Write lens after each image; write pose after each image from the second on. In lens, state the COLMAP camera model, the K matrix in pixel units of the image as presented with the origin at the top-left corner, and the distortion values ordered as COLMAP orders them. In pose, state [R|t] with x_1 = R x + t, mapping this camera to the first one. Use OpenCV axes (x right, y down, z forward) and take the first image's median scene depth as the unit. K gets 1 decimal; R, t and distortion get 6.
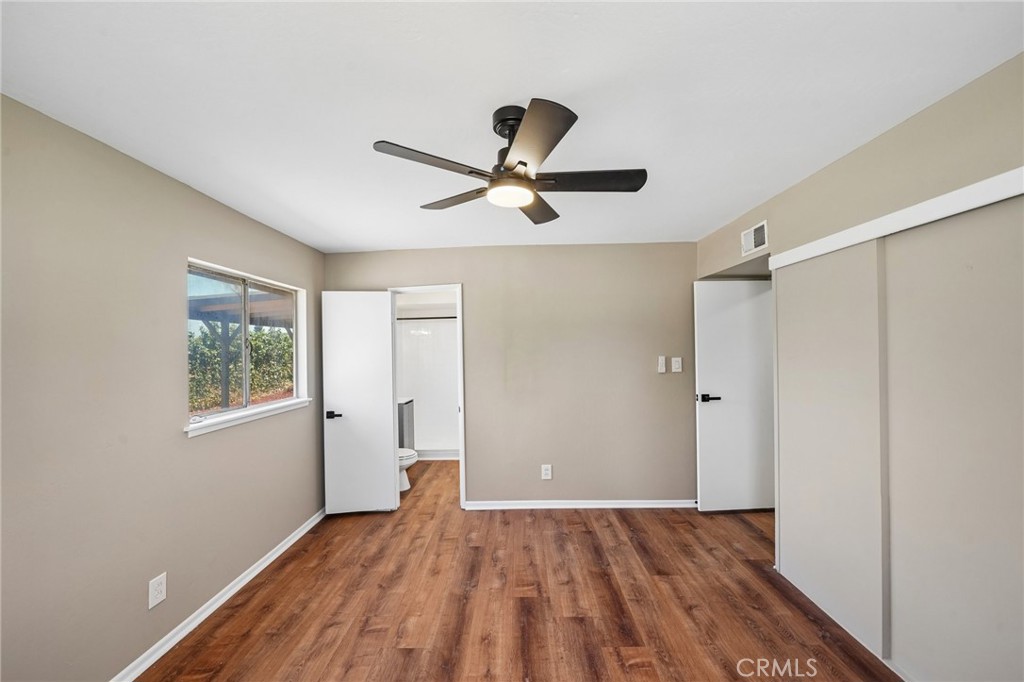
lens RADIAL K [[384.7, 0, 515.5], [0, 384.7, 346.0], [0, 0, 1]] dist [-0.014978, 0.003466]
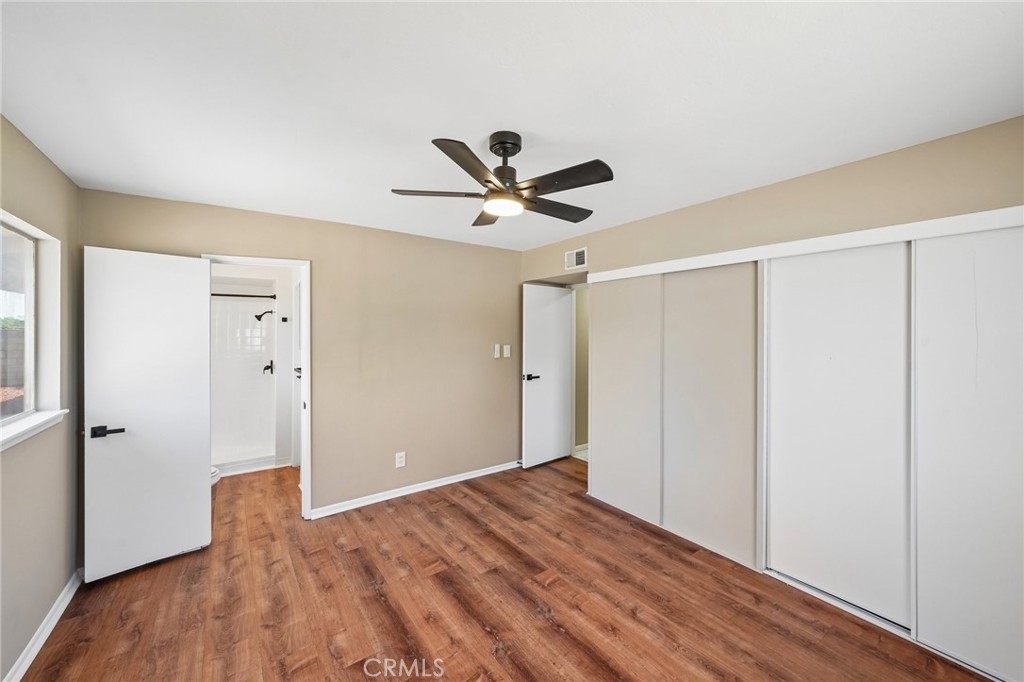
lens RADIAL K [[384.7, 0, 522.2], [0, 384.7, 334.2], [0, 0, 1]] dist [-0.014978, 0.003466]
pose [[0.789181, 0.015144, 0.613974, -0.359792], [-0.017017, 0.999851, -0.002789, -0.002511], [-0.613925, -0.008247, 0.789321, 0.023979]]
